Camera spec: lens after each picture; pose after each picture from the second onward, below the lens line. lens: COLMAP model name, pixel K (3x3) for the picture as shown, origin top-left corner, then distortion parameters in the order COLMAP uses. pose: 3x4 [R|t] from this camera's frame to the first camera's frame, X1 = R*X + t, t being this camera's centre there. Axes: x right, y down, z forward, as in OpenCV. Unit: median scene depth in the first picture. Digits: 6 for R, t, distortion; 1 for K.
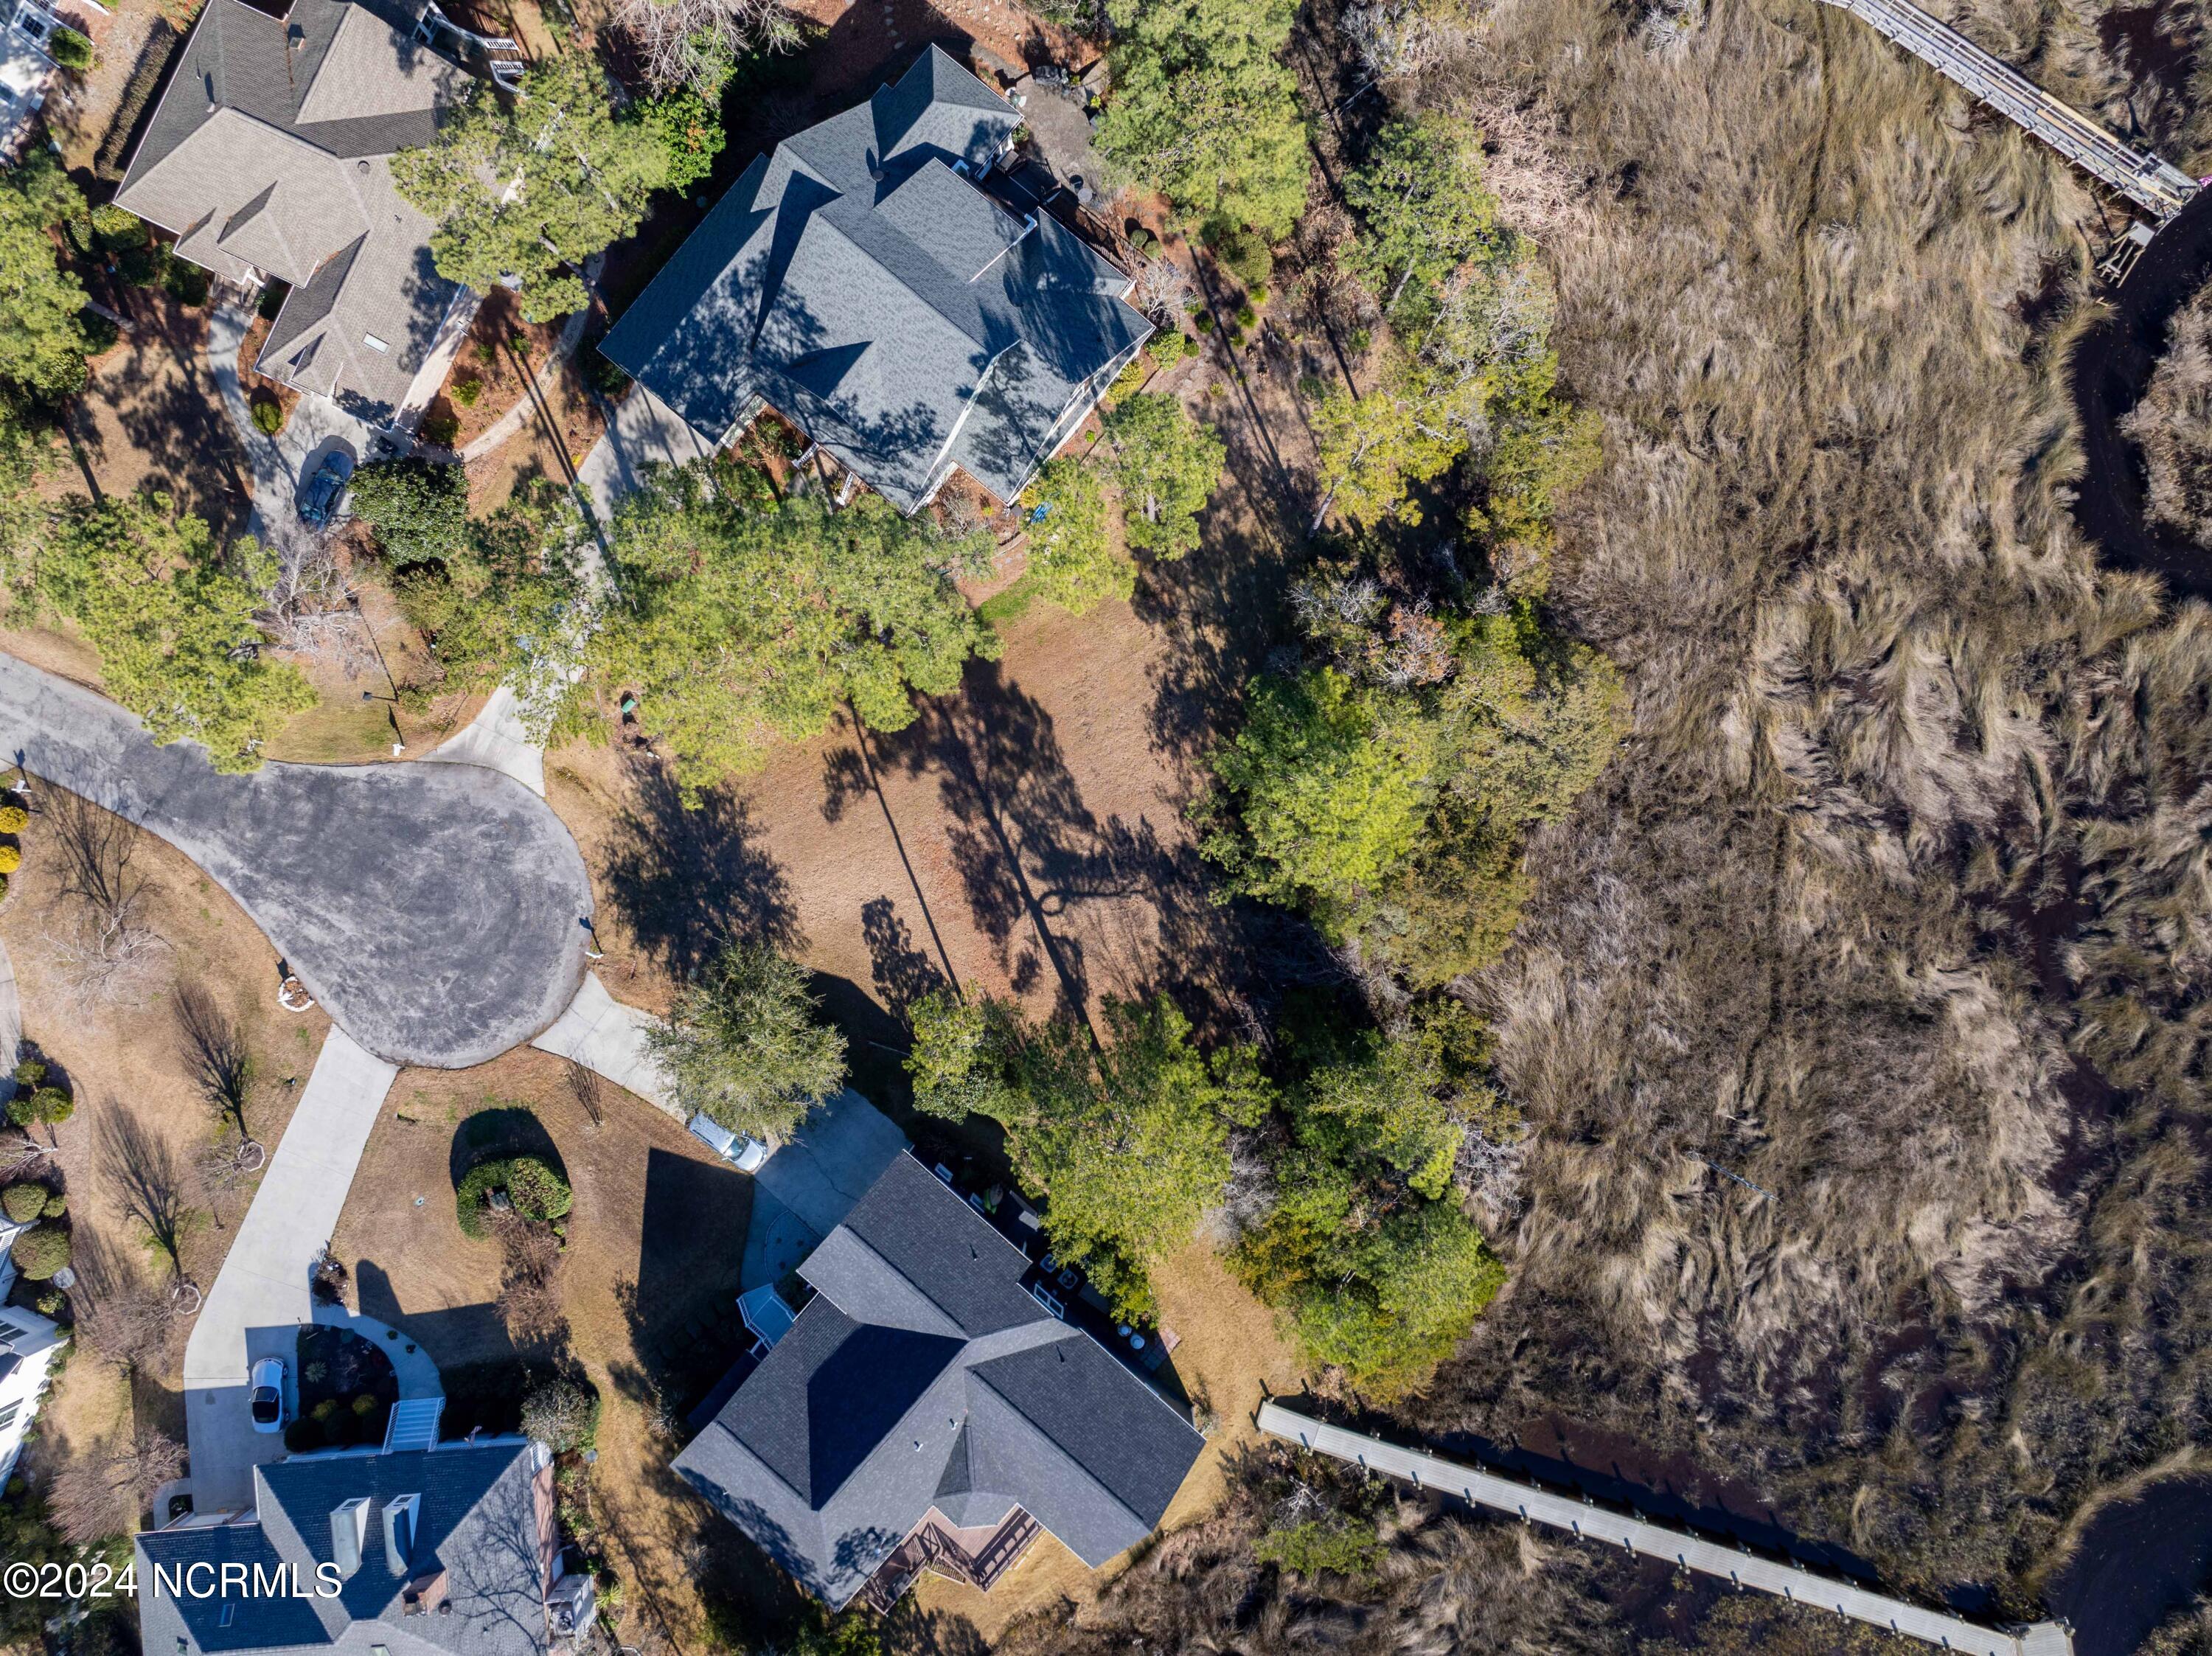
lens RADIAL K [[1564.4, 0, 1124.4], [0, 1564.4, 816.6], [0, 0, 1]] dist [-0.039332, 0.002972]
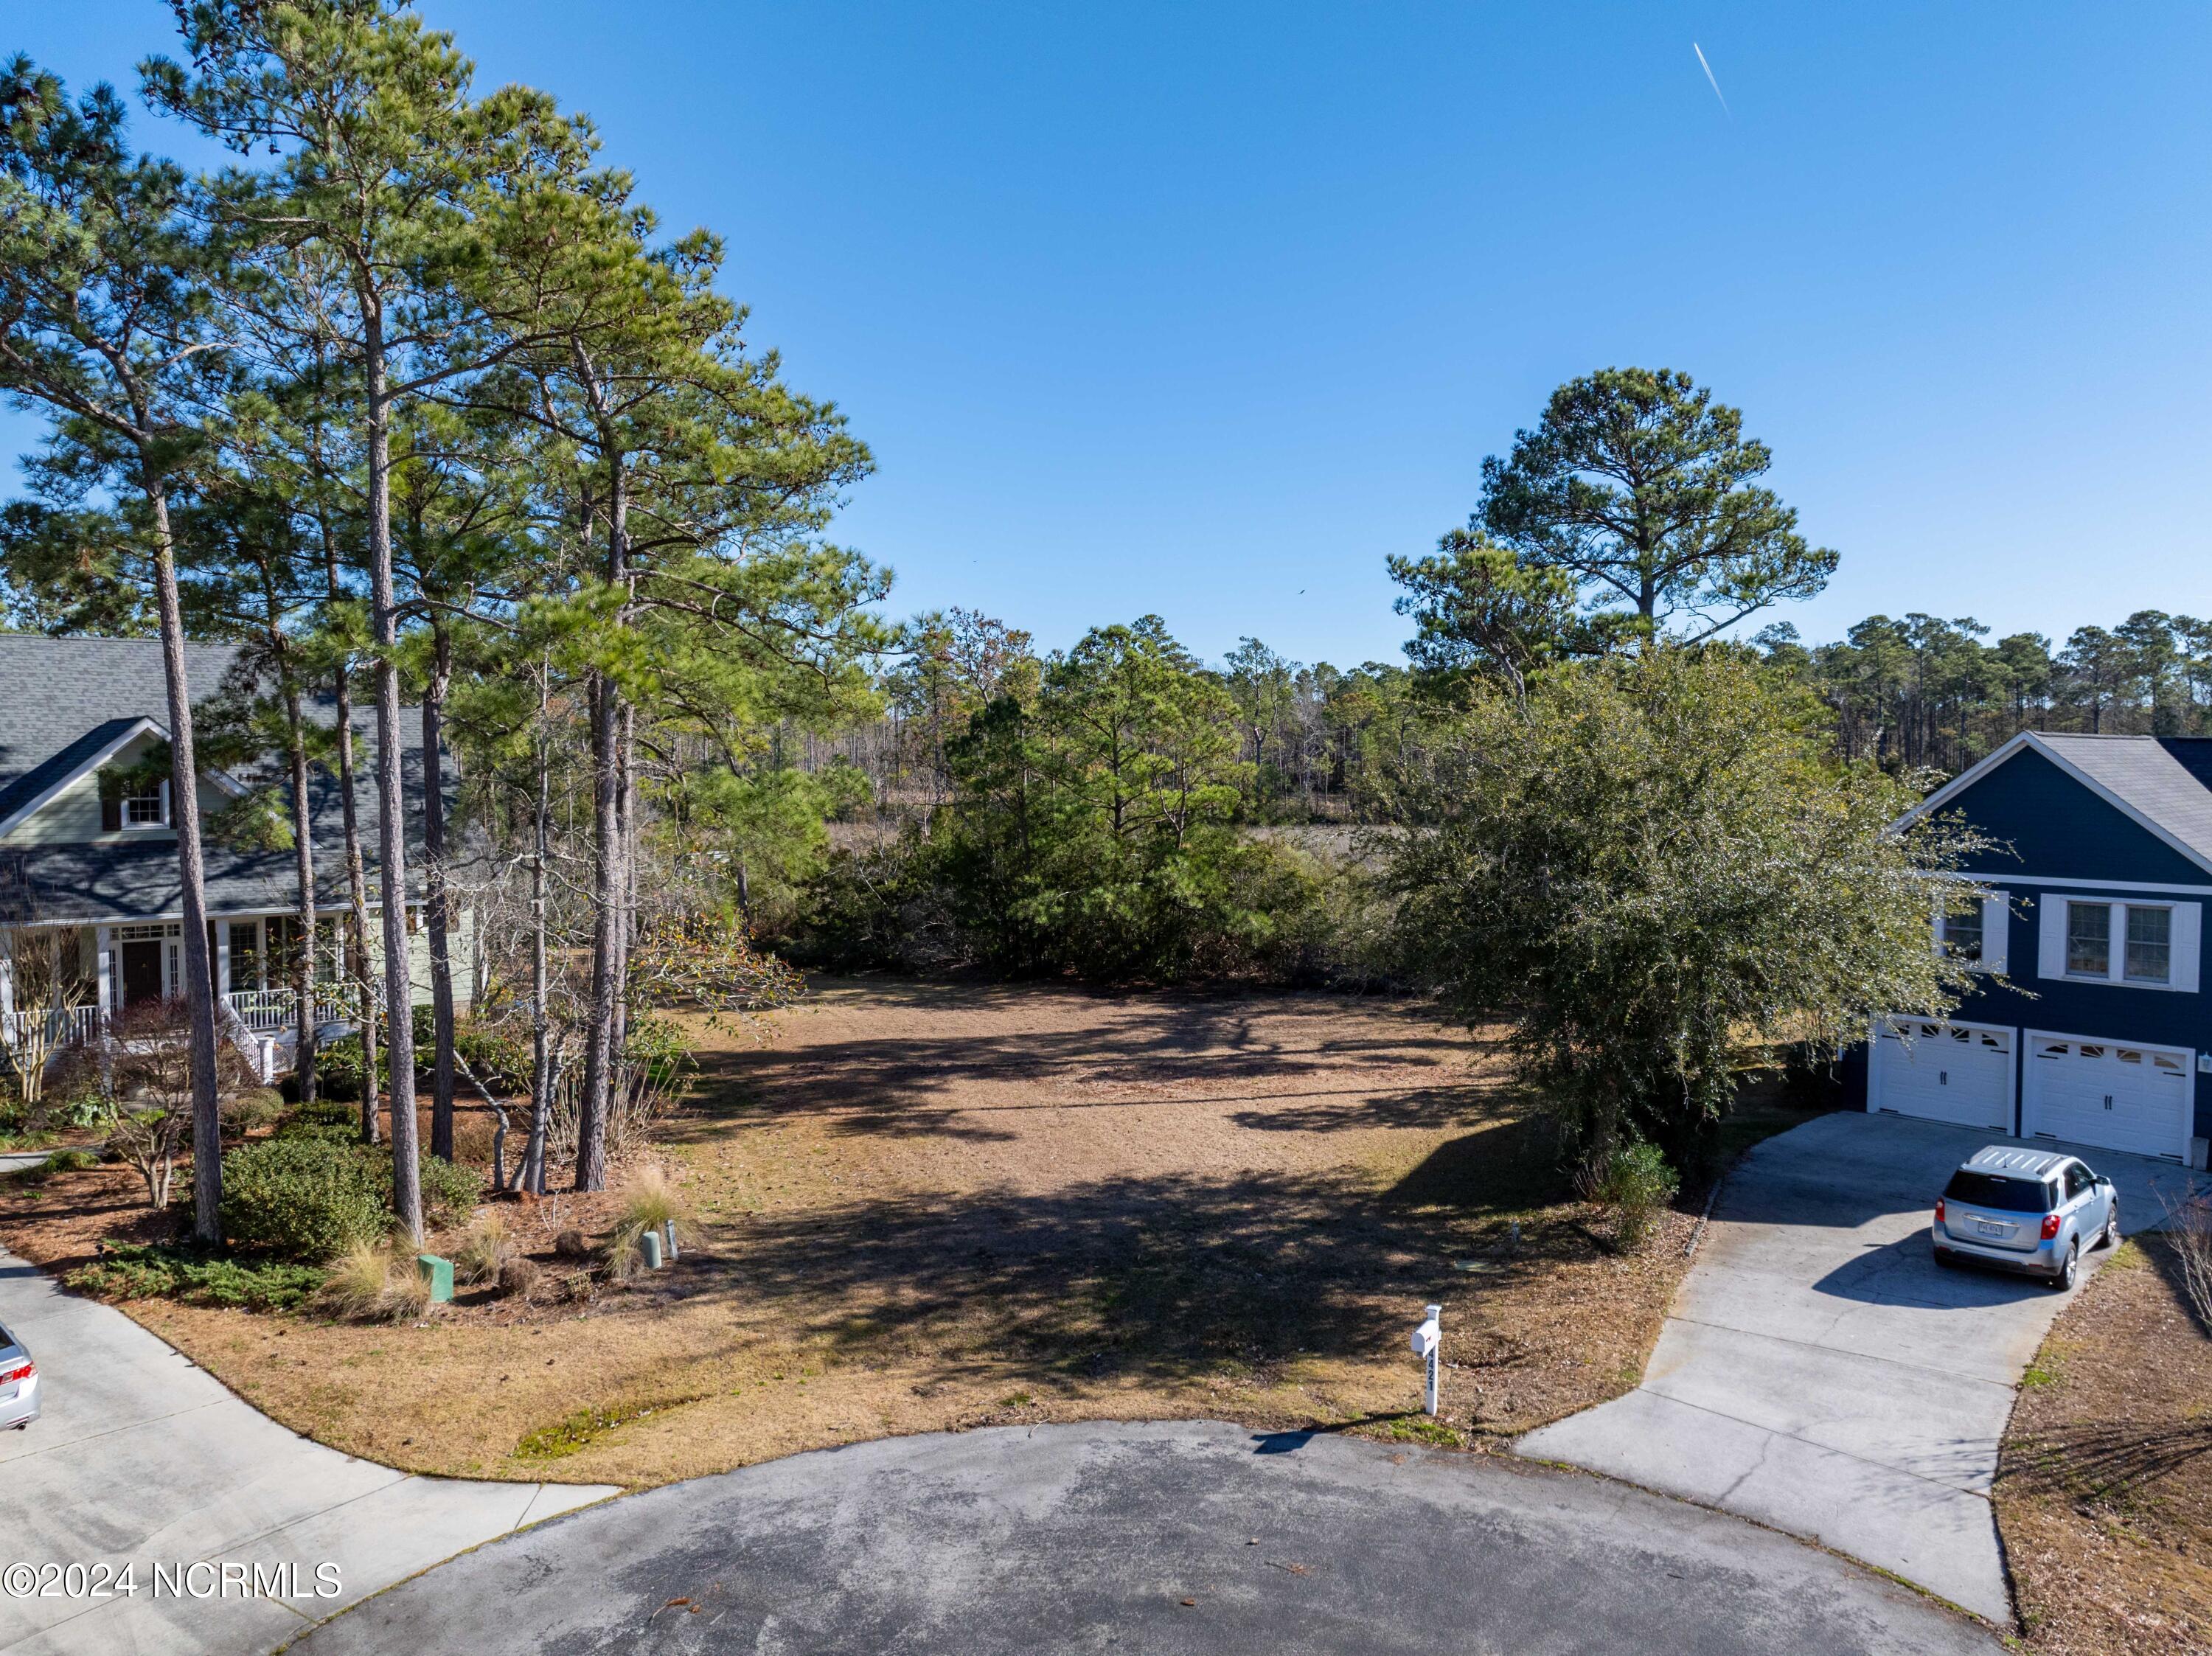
lens RADIAL K [[1564.4, 0, 1106.5], [0, 1564.4, 828.1], [0, 0, 1]] dist [-0.039332, 0.002972]
pose [[0.128138, -0.042128, 0.990861, -0.548377], [0.991306, 0.035536, -0.126684, 0.068825], [-0.029874, 0.998480, 0.046315, 0.908009]]
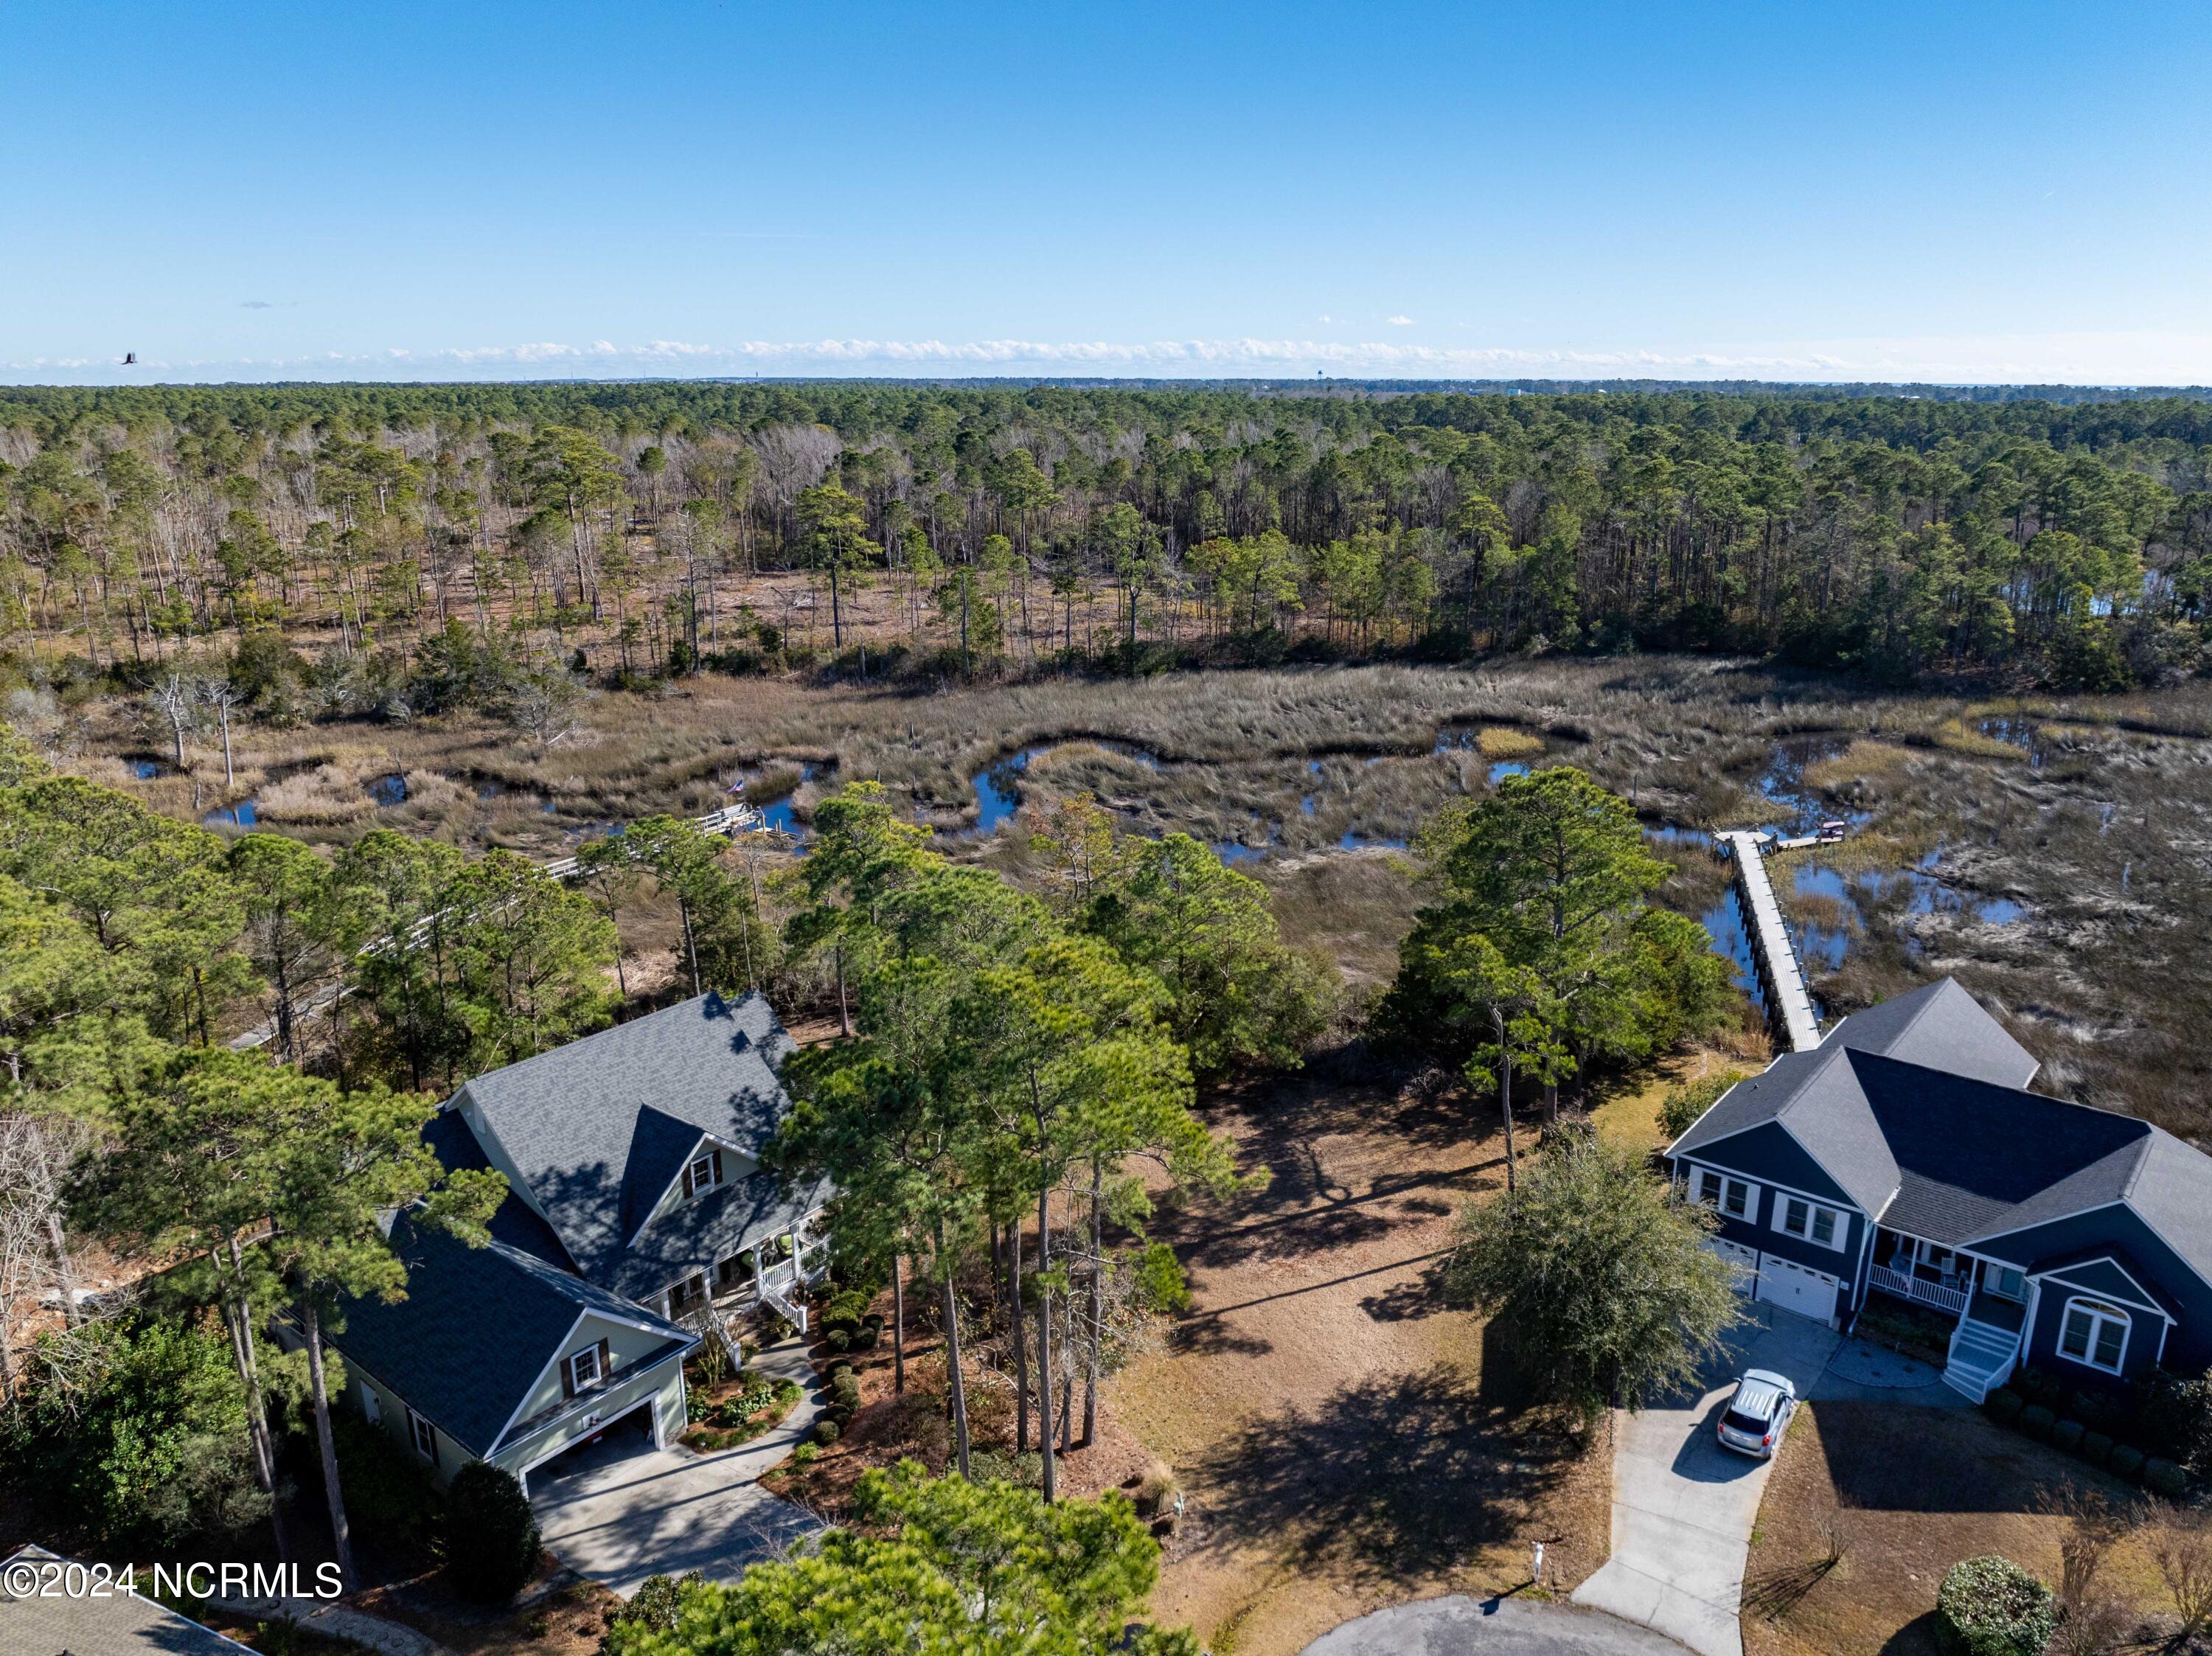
lens RADIAL K [[1564.4, 0, 1114.0], [0, 1564.4, 811.4], [0, 0, 1]] dist [-0.039332, 0.002972]
pose [[-0.018489, -0.268783, 0.963023, -0.793710], [0.999620, 0.014733, 0.023303, -0.081348], [-0.020452, 0.963088, 0.268409, 0.582737]]
